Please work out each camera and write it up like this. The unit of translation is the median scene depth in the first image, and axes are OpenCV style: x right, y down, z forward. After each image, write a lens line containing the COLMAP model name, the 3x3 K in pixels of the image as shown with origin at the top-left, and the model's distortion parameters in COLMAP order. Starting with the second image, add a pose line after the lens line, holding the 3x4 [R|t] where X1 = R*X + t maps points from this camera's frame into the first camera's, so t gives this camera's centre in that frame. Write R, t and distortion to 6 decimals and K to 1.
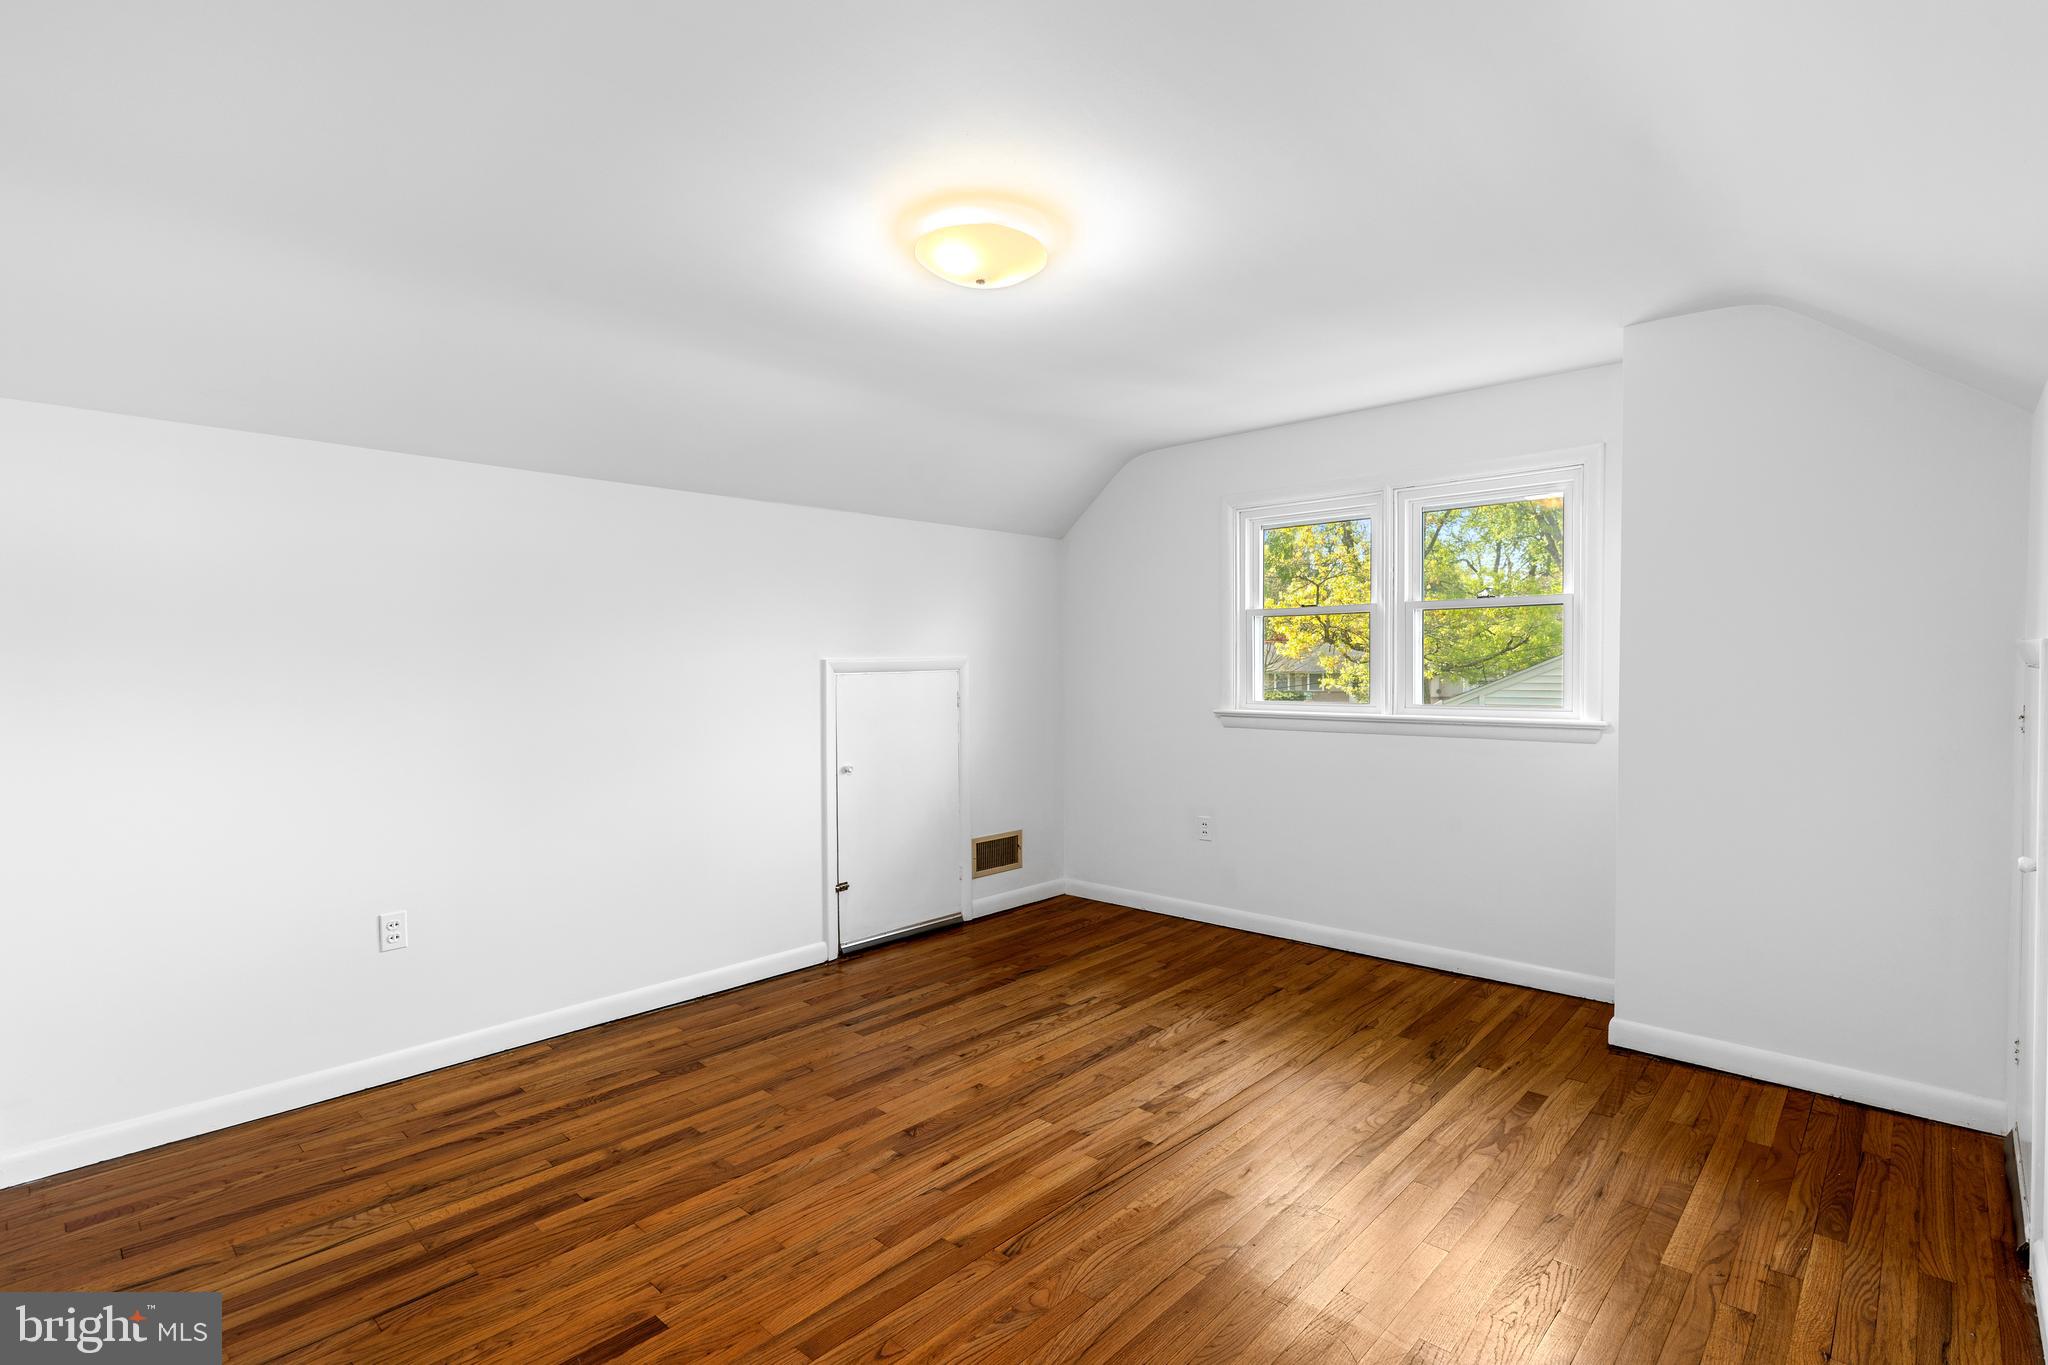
lens RADIAL K [[956.6, 0, 1038.1], [0, 956.6, 695.1], [0, 0, 1]] dist [-0.008412, 0.001913]
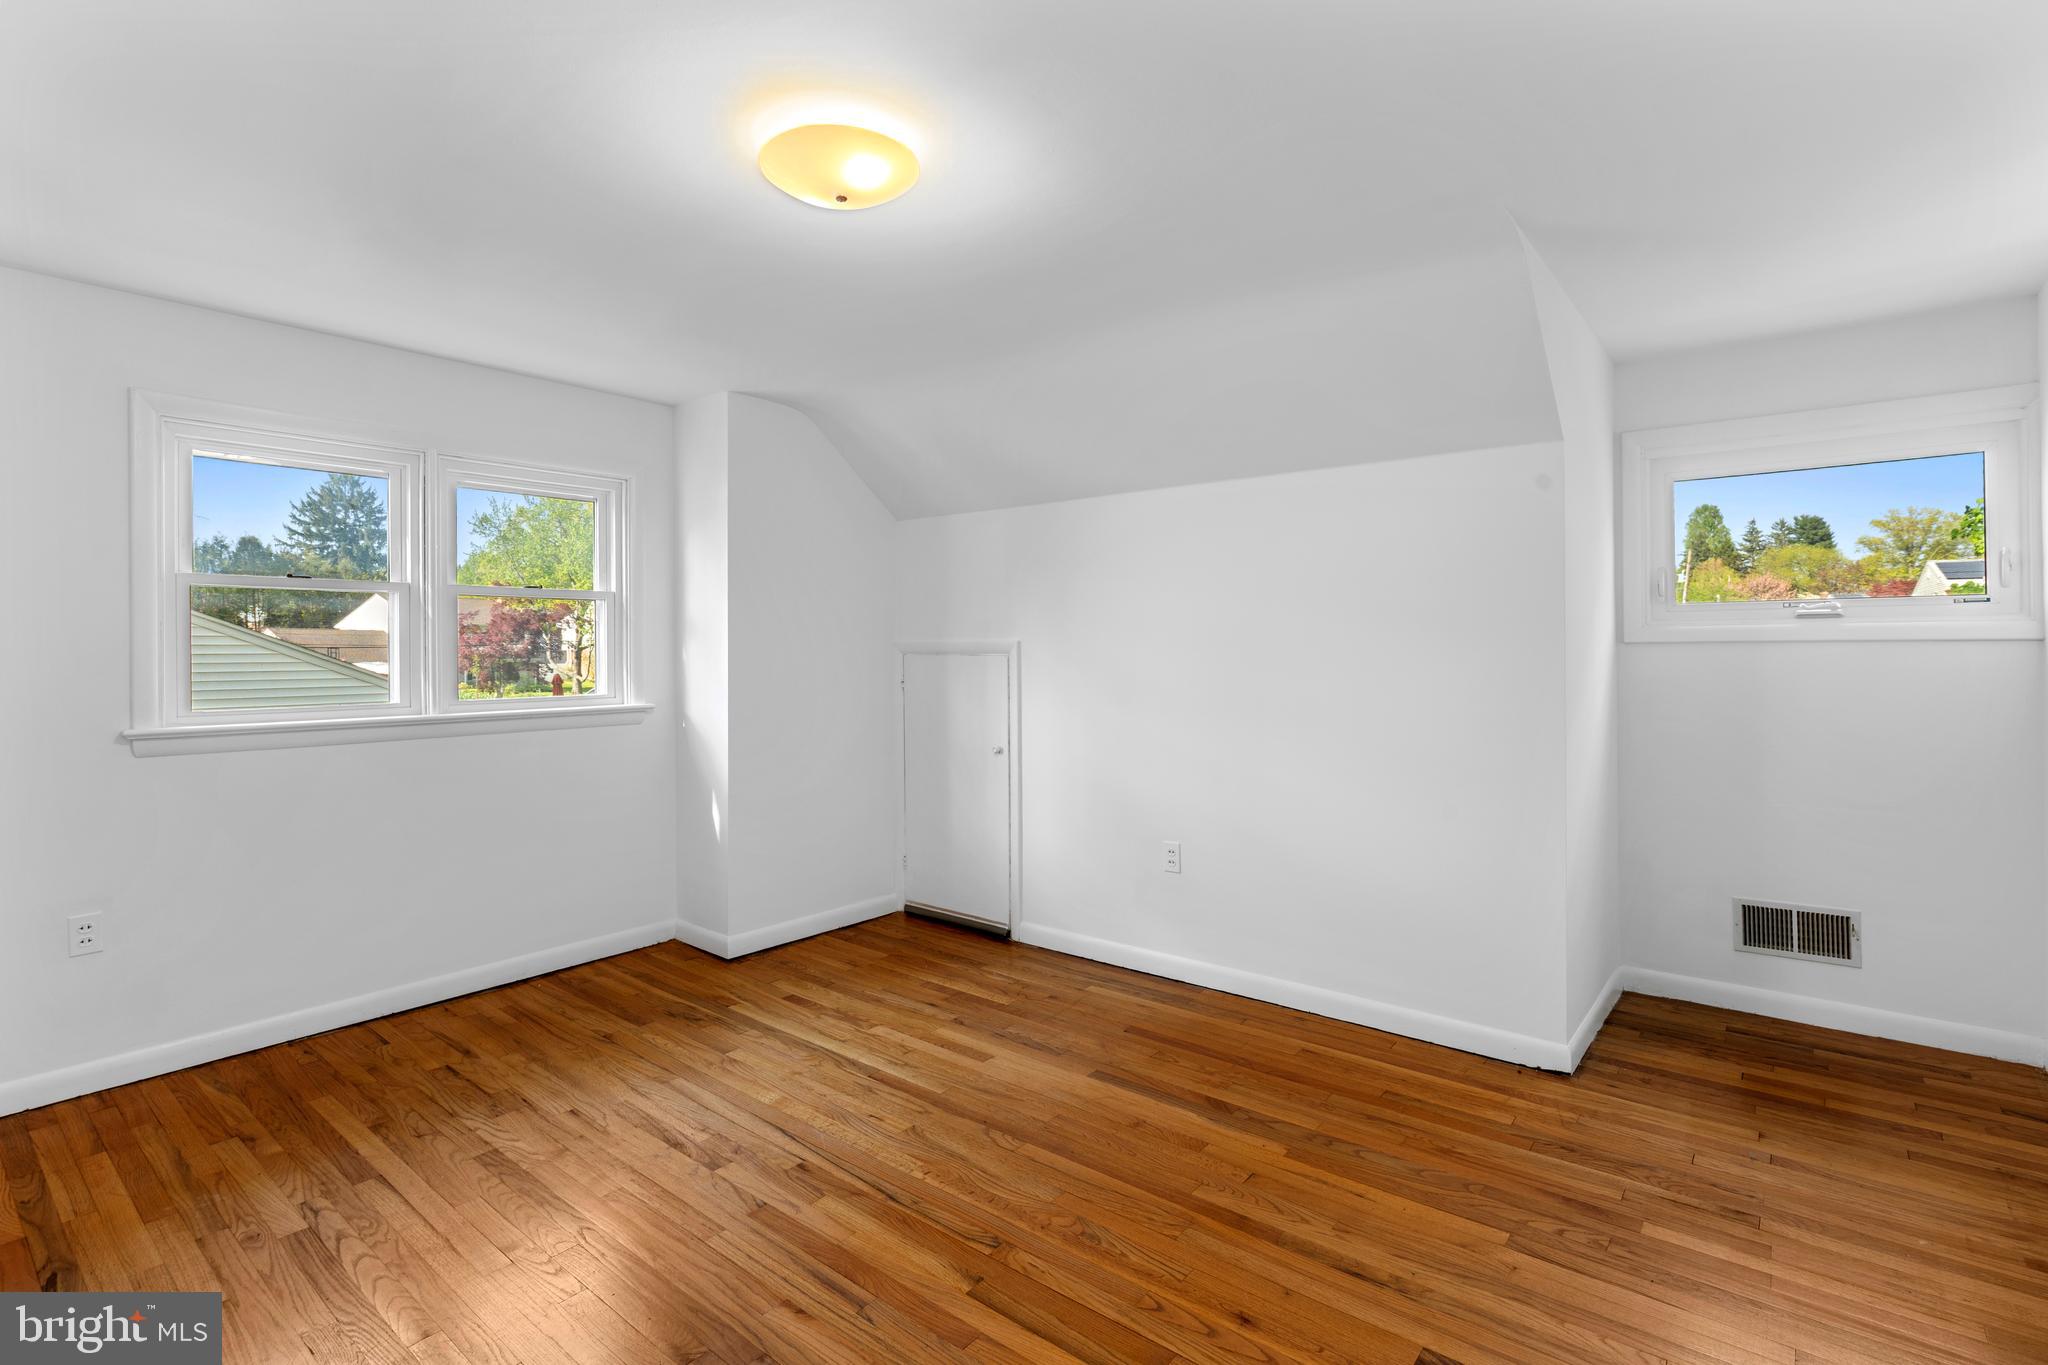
lens RADIAL K [[956.6, 0, 1047.9], [0, 956.6, 658.5], [0, 0, 1]] dist [-0.008412, 0.001913]
pose [[-0.069823, 0.000050, 0.997559, -0.609511], [0.039827, 0.999203, 0.002738, -0.011781], [-0.996764, 0.039921, -0.069769, 0.593447]]
